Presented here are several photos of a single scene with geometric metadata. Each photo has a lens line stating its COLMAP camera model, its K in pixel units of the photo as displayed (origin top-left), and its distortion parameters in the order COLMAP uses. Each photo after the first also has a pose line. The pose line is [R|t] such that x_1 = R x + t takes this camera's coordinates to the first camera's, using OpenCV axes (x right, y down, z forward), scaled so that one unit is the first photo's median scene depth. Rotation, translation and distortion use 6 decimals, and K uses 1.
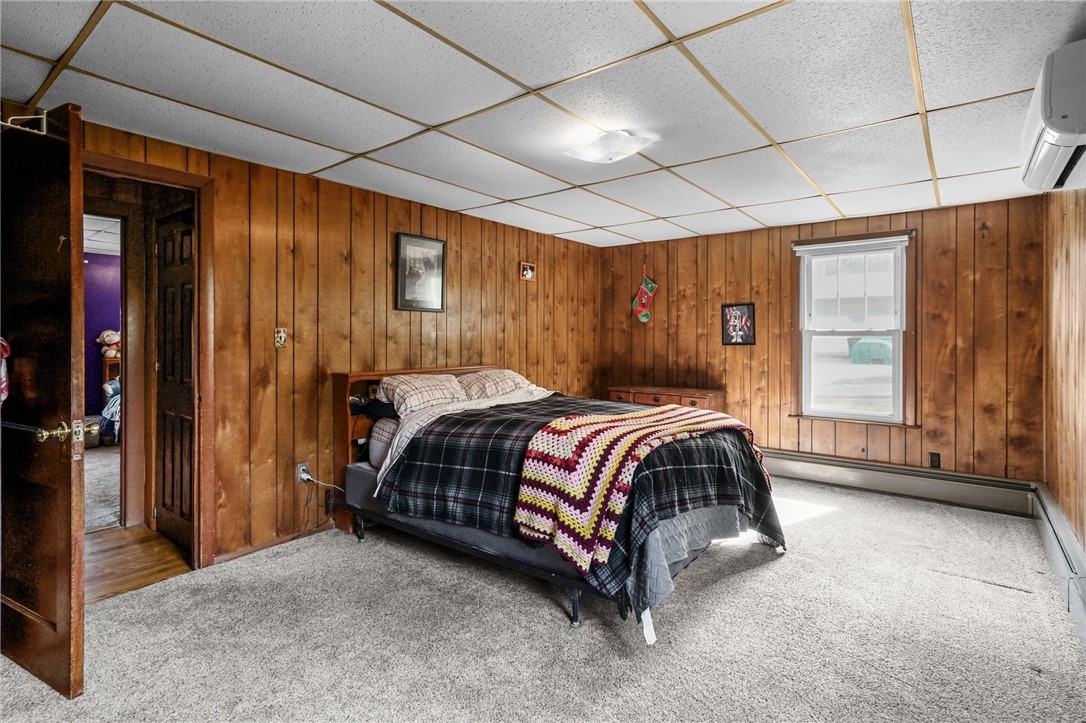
lens RADIAL K [[527.6, 0, 534.7], [0, 527.6, 349.8], [0, 0, 1]] dist [0.003371, 0.004639]
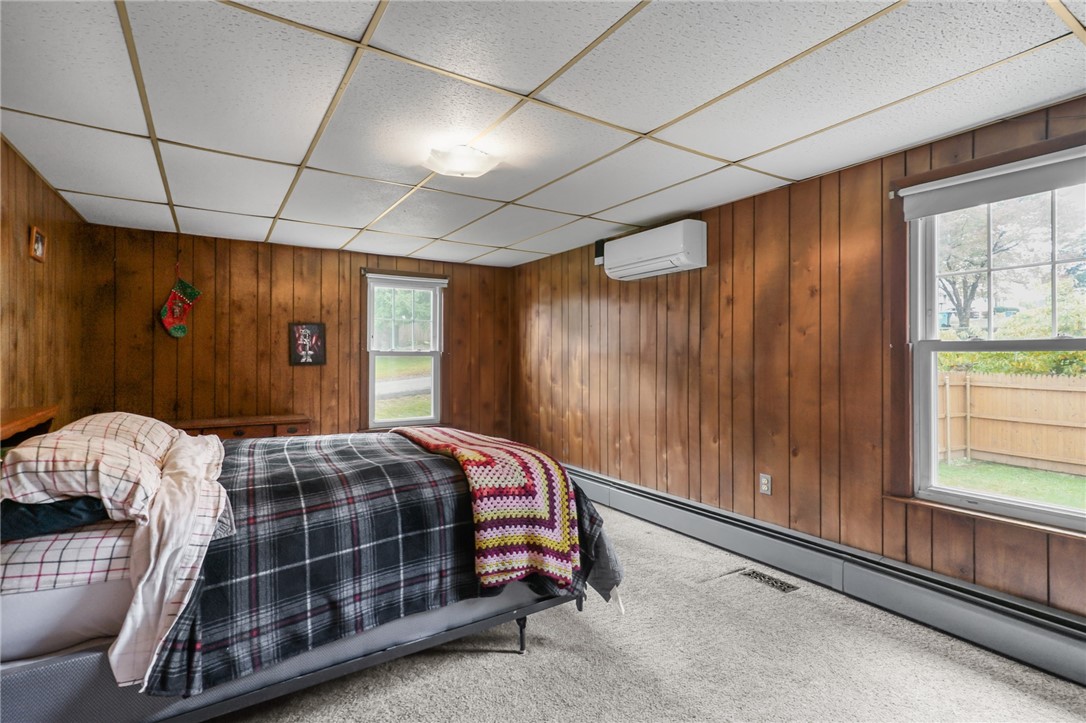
lens RADIAL K [[527.6, 0, 534.3], [0, 527.6, 362.4], [0, 0, 1]] dist [0.003371, 0.004639]
pose [[0.340395, -0.012079, 0.940205, -0.470858], [0.018833, 0.999804, 0.006026, -0.014717], [-0.940094, 0.015655, 0.340556, 0.357588]]
